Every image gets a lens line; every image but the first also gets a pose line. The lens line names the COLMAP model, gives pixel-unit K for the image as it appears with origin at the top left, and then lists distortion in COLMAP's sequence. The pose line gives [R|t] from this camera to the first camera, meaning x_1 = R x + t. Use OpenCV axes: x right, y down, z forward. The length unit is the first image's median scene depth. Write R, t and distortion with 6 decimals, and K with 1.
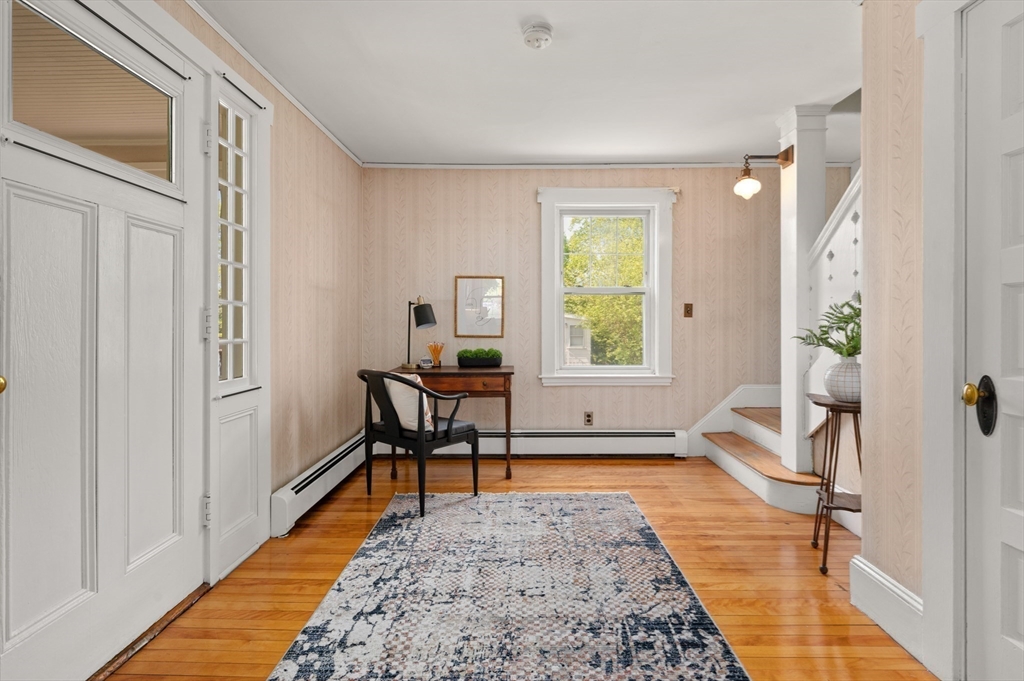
lens RADIAL K [[475.7, 0, 510.1], [0, 475.7, 329.4], [0, 0, 1]] dist [0.001742, -0.000262]
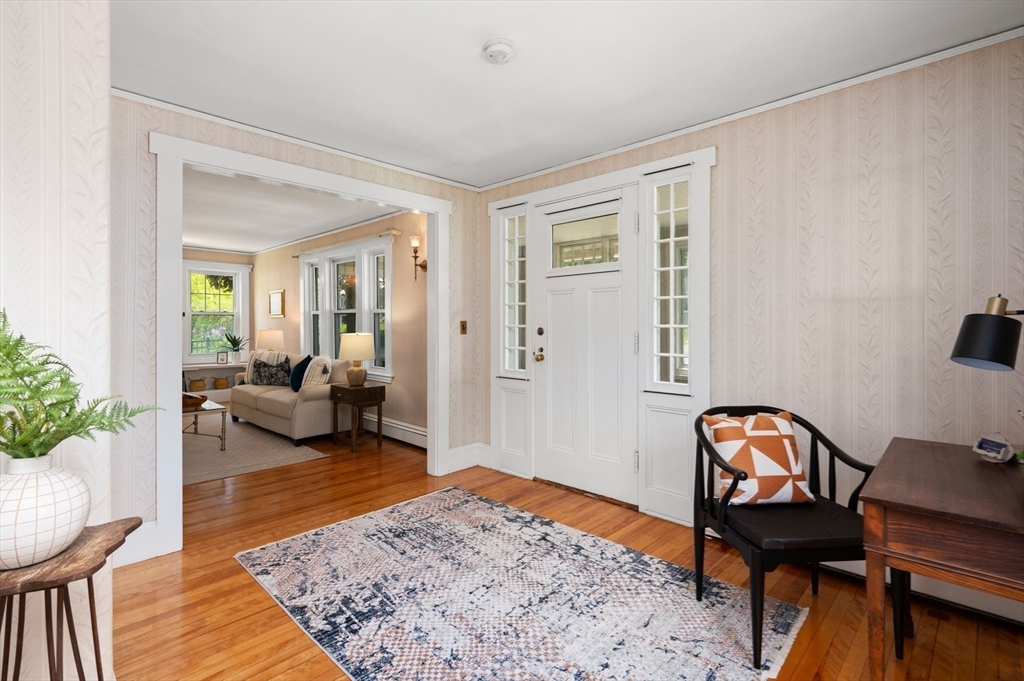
lens RADIAL K [[475.7, 0, 512.9], [0, 475.7, 332.5], [0, 0, 1]] dist [0.001742, -0.000262]
pose [[-0.673917, 0.016003, -0.738634, 0.853623], [-0.007954, 0.999550, 0.028913, -0.086363], [0.738764, 0.025360, -0.673487, 1.894846]]
